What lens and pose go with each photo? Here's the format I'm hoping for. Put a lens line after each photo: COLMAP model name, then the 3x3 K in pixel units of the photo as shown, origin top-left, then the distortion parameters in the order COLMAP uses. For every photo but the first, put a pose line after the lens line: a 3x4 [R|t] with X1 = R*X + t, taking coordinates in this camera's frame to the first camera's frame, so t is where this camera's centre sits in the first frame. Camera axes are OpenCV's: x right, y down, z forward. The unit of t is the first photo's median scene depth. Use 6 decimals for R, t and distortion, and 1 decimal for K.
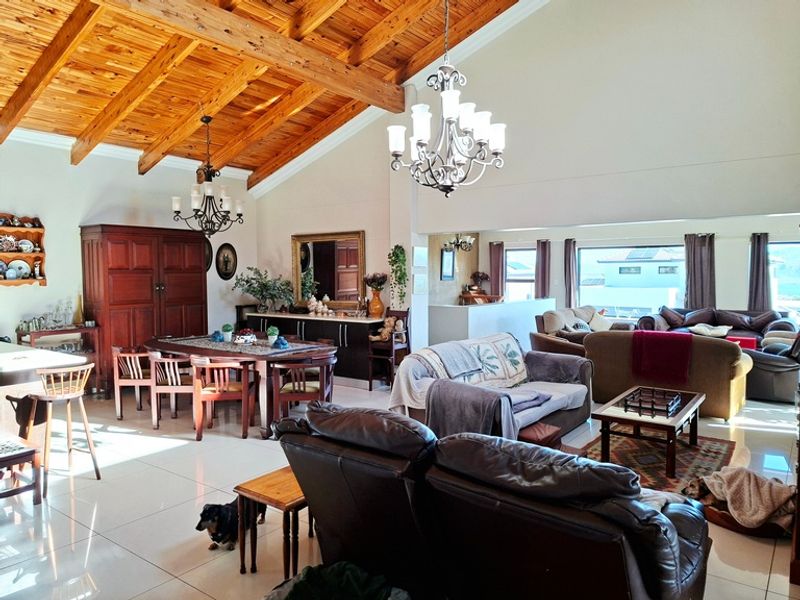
lens RADIAL K [[555.6, 0, 401.6], [0, 555.6, 299.7], [0, 0, 1]] dist [0.049294, -0.015460]
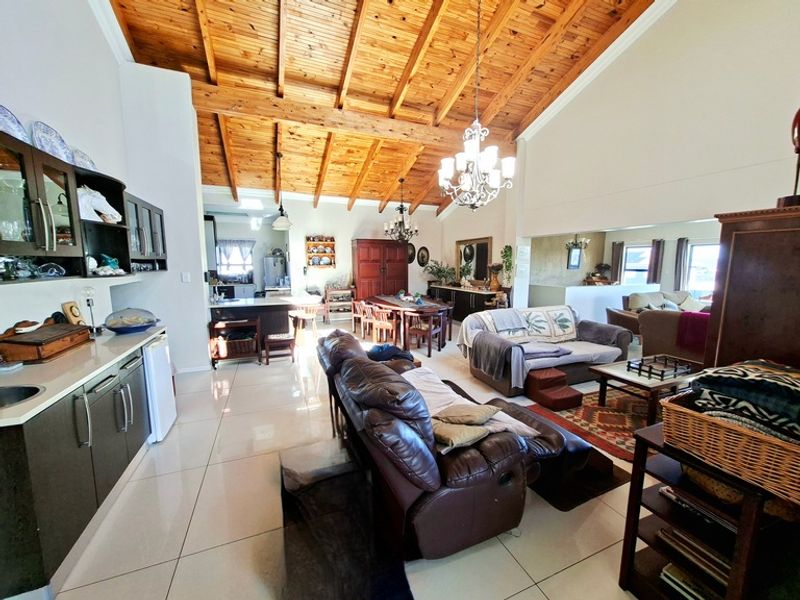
lens RADIAL K [[314.4, 0, 401.4], [0, 314.4, 300.7], [0, 0, 1]] dist [0.002603, 0.000042]
pose [[0.858297, 0.066378, -0.508842, 0.198236], [-0.031493, 0.996543, 0.076877, -0.001466], [0.512186, -0.049959, 0.857421, 0.077772]]
